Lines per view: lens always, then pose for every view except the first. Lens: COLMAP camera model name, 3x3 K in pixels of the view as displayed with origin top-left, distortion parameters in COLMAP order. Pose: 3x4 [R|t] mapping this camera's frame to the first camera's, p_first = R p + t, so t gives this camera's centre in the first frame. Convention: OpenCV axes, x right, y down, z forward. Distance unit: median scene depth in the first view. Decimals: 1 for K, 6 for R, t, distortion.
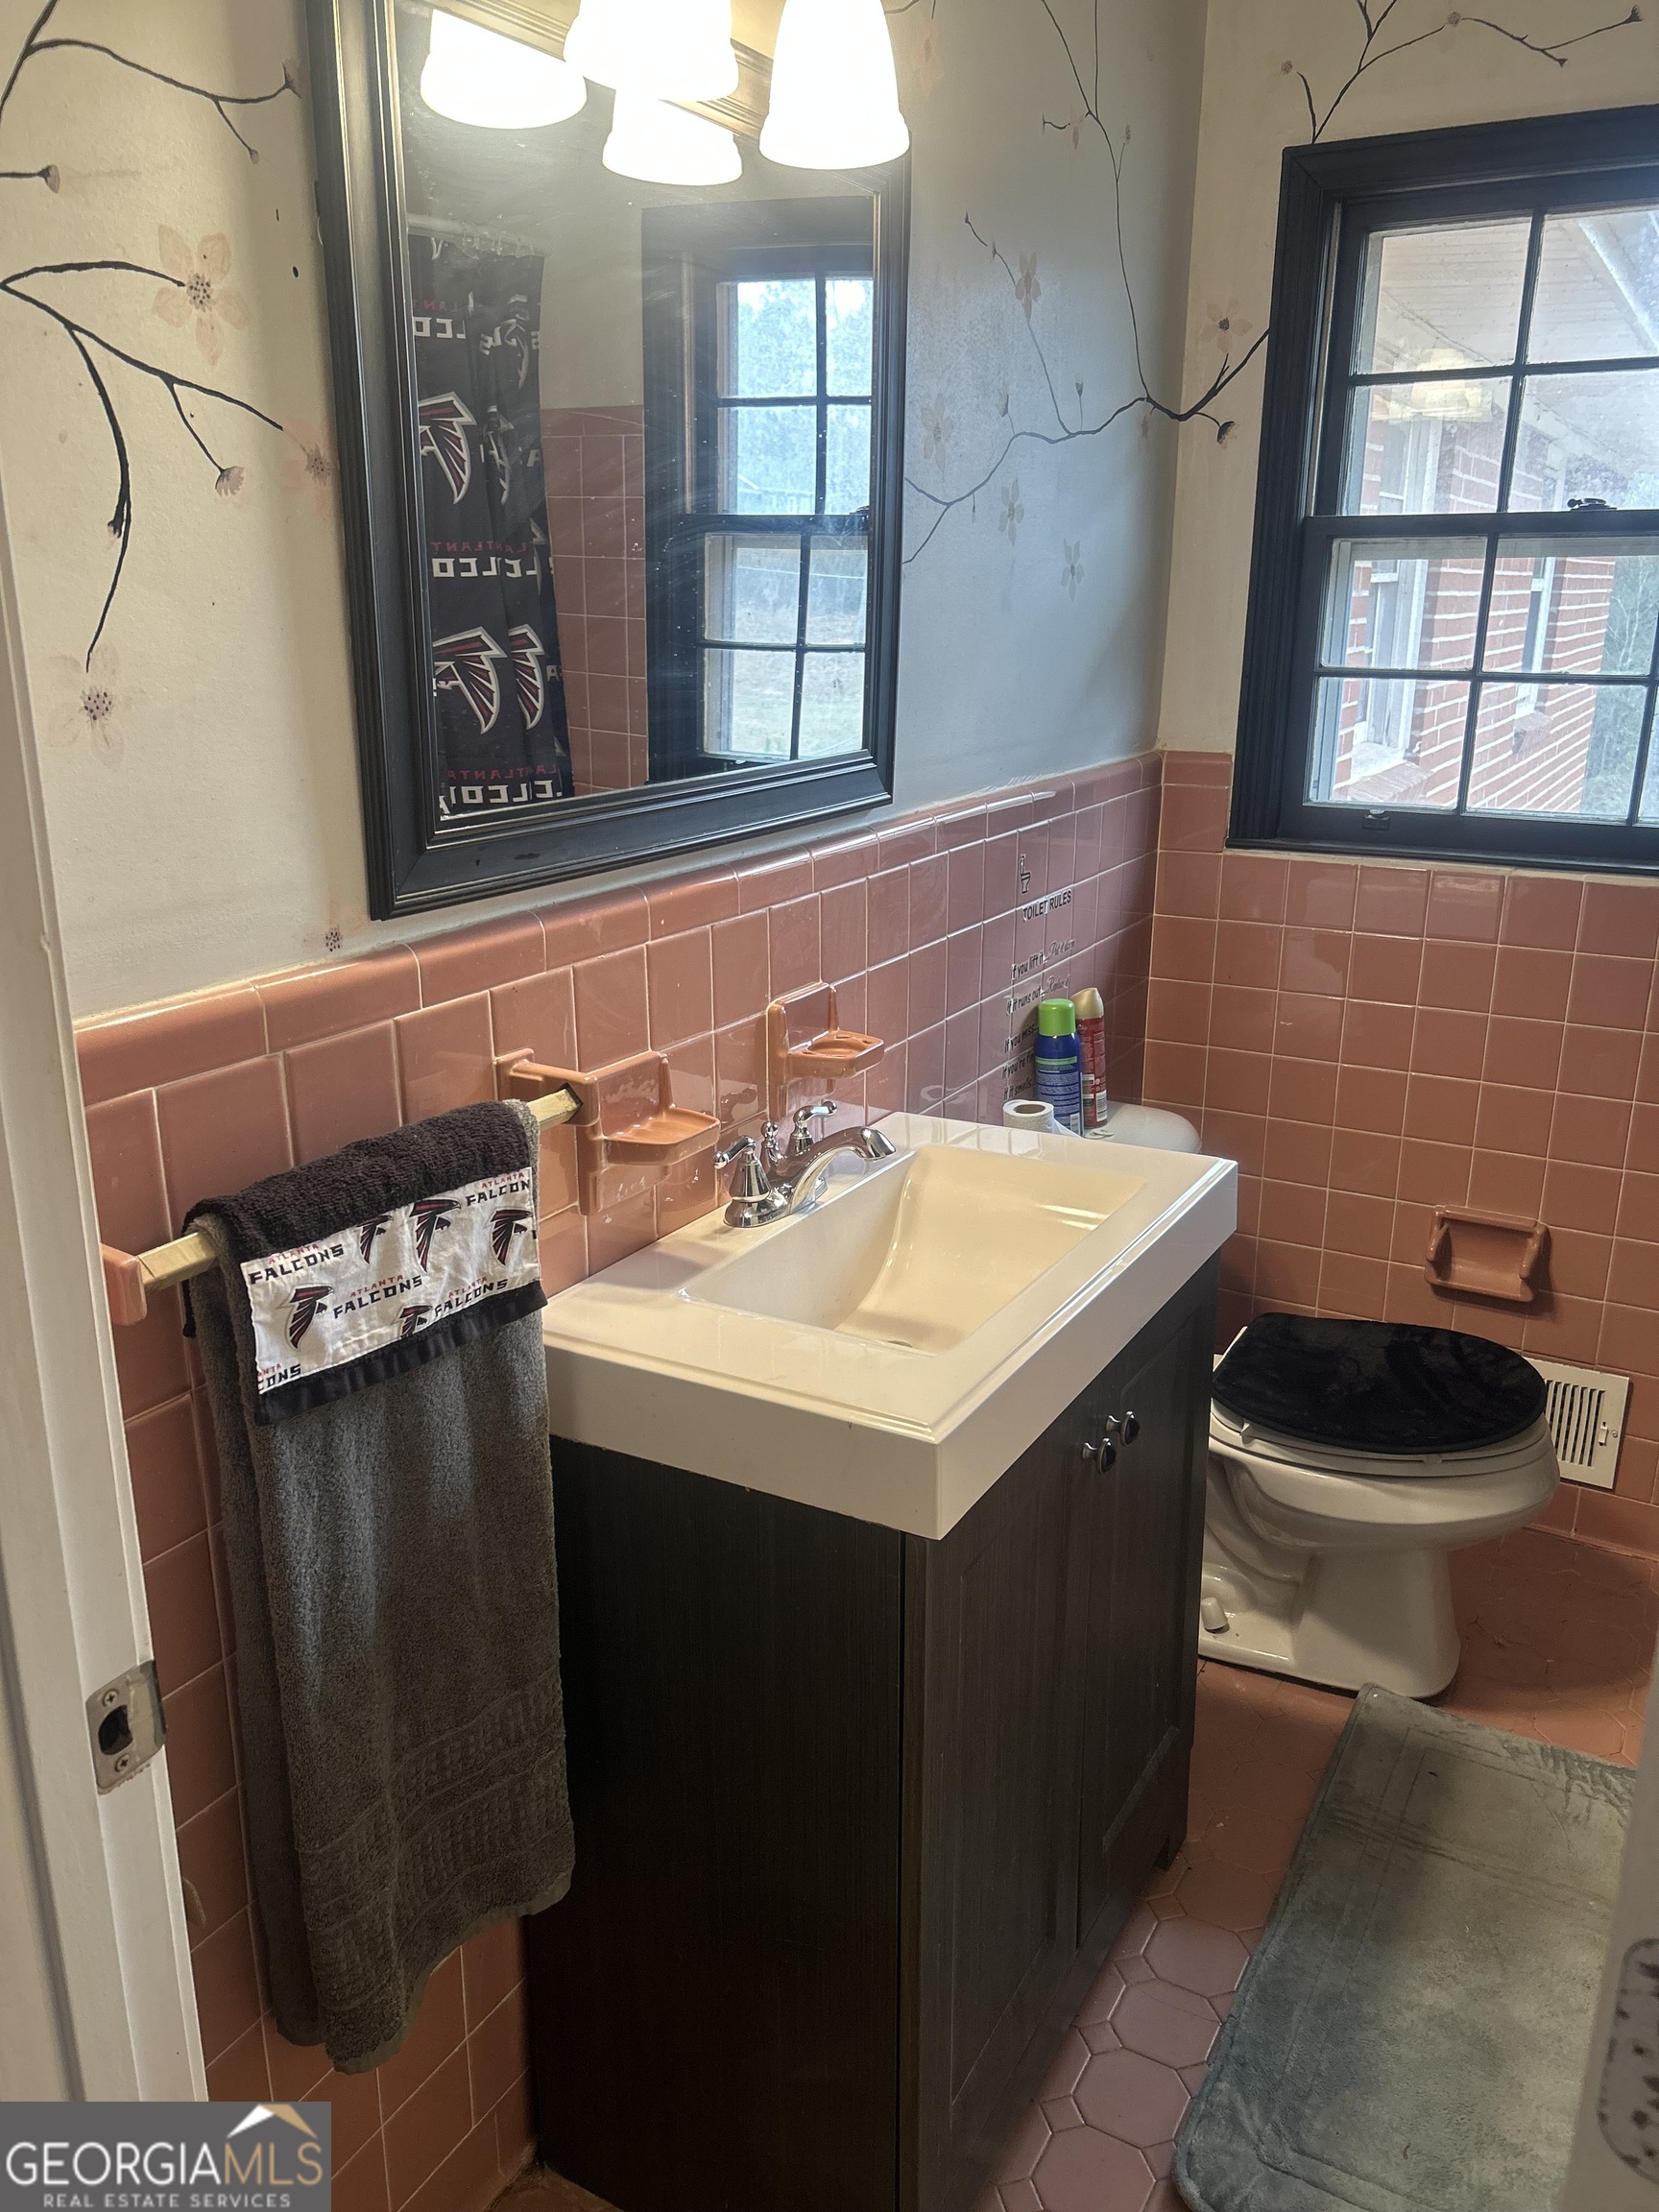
lens RADIAL K [[1684.9, 0, 825.5], [0, 1684.9, 1105.1], [0, 0, 1]] dist [-0.033878, -0.007741]
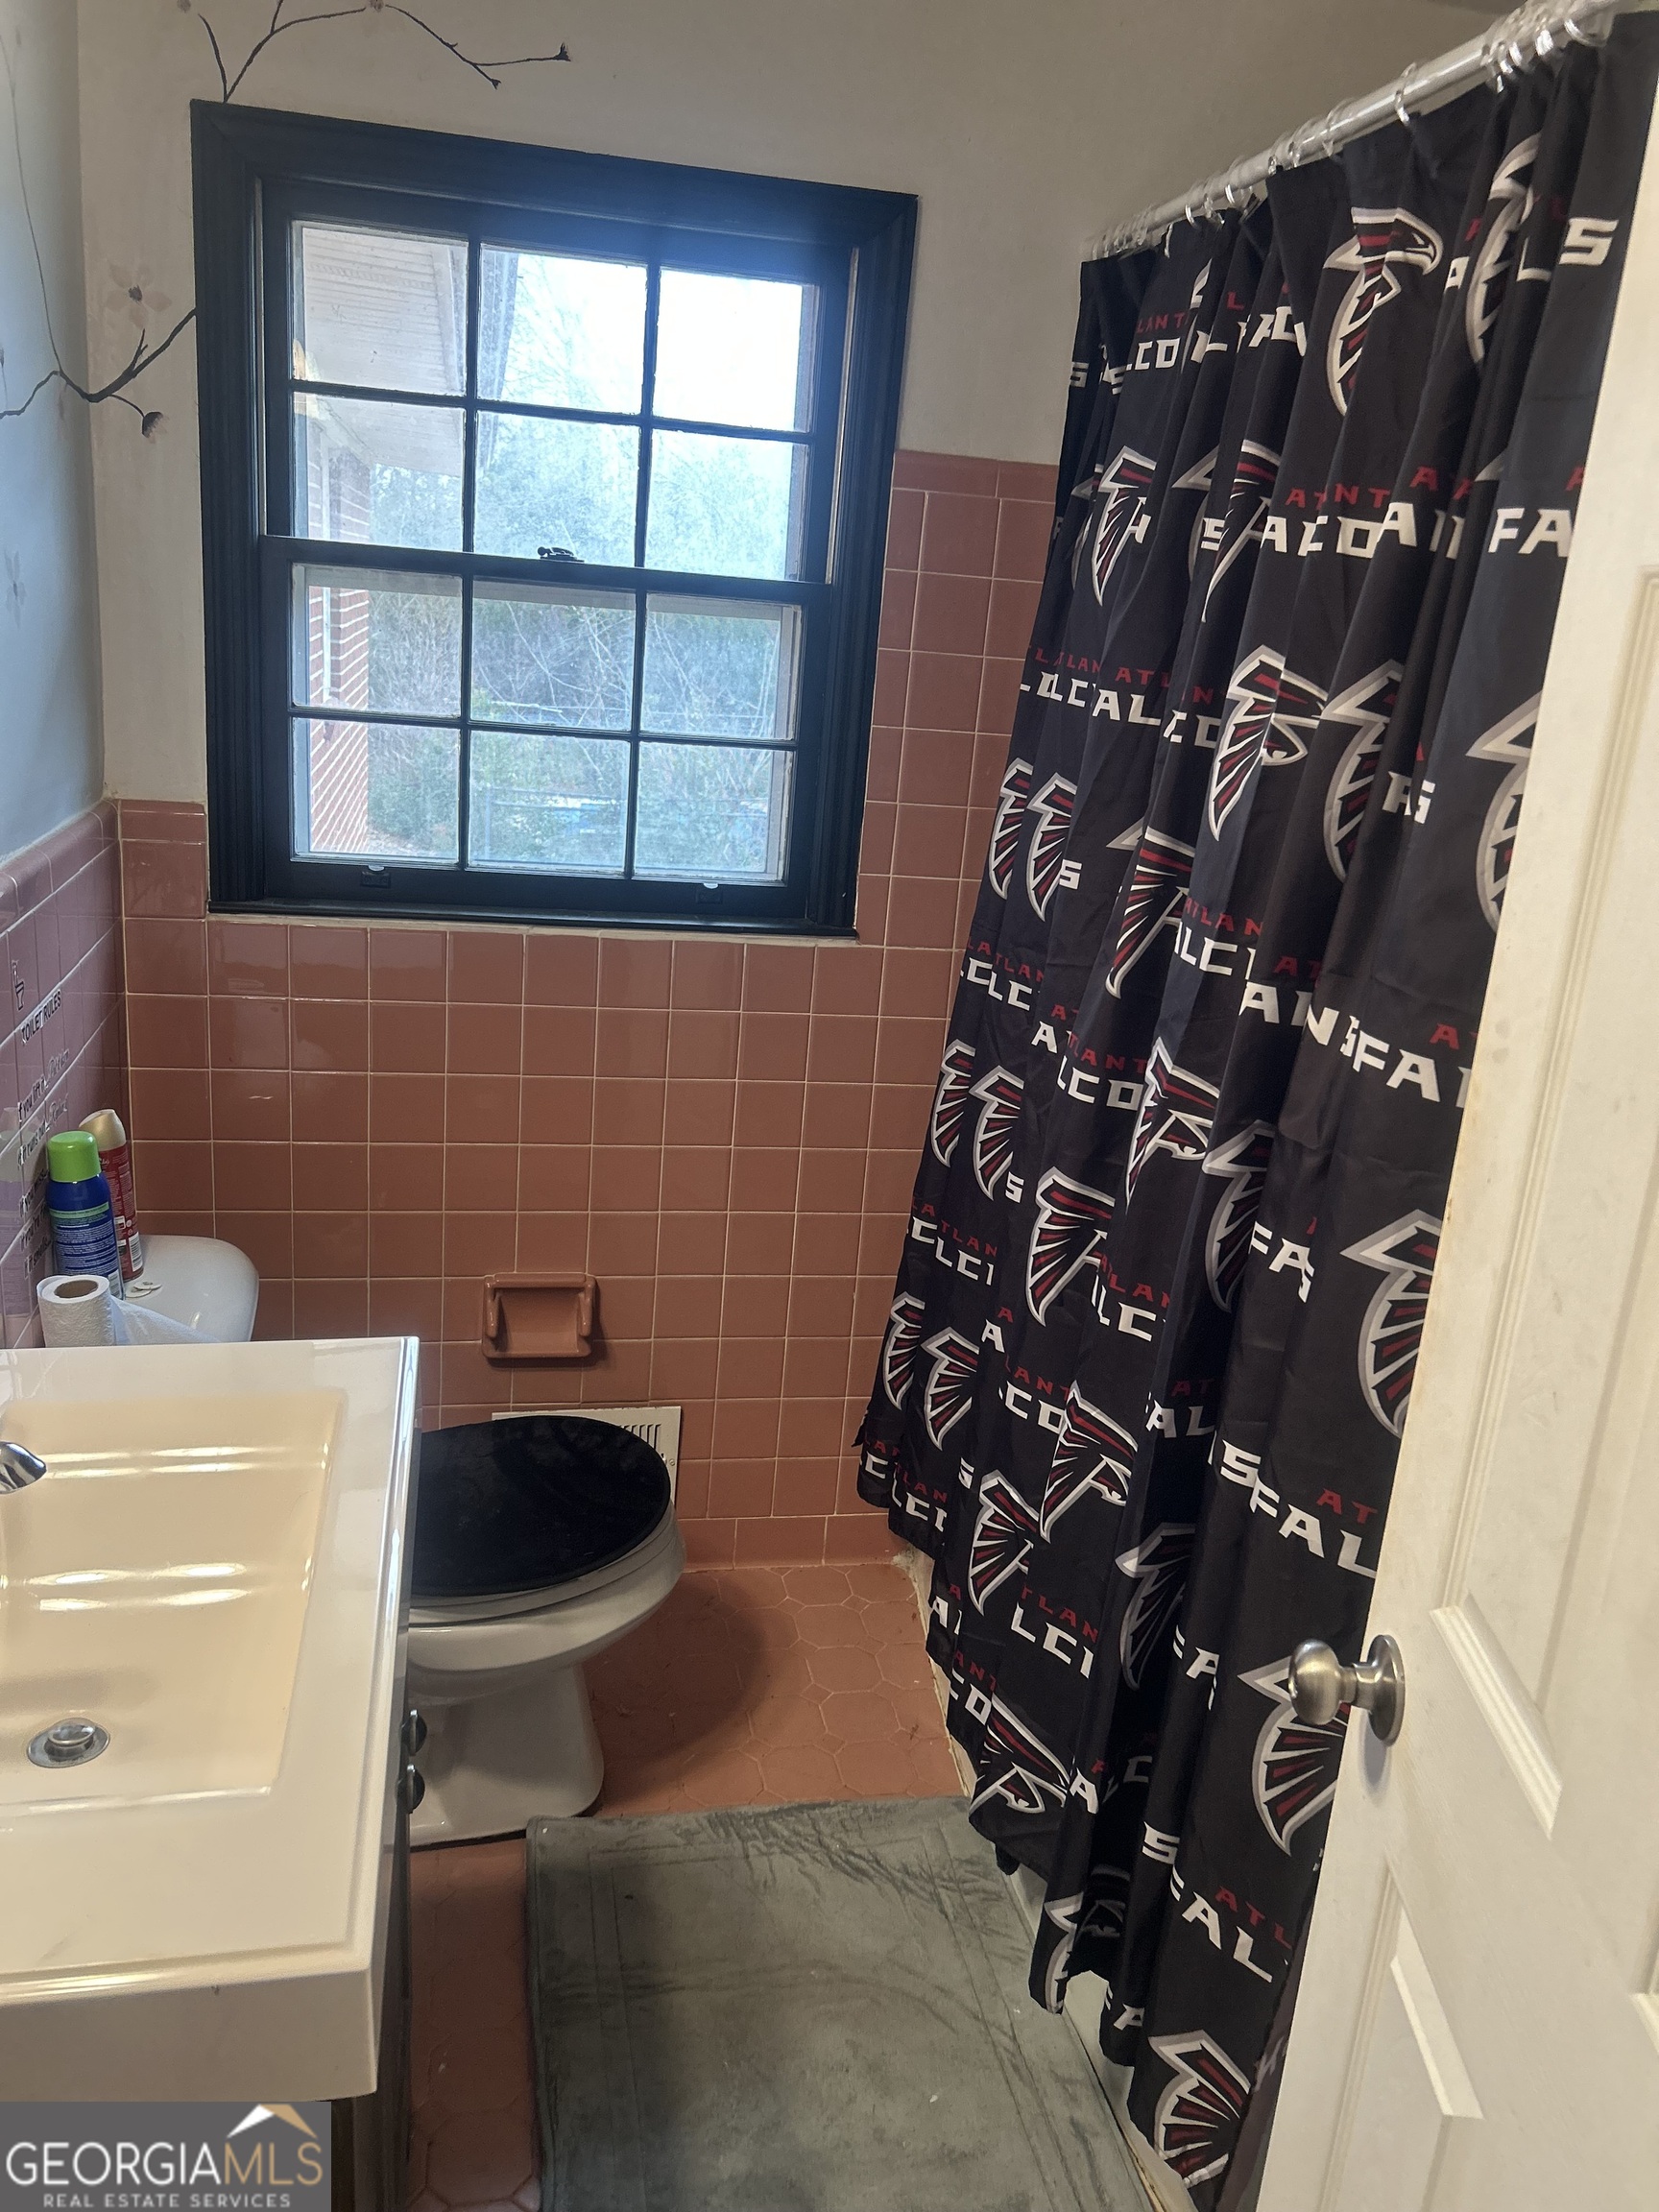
lens RADIAL K [[1620.1, 0, 829.0], [0, 1620.1, 1063.6], [0, 0, 1]] dist [0.028883, -0.058311]
pose [[0.743417, -0.113138, 0.659189, -0.088968], [0.108942, 0.992910, 0.047553, -0.084677], [-0.659896, 0.036462, 0.750472, 0.170829]]
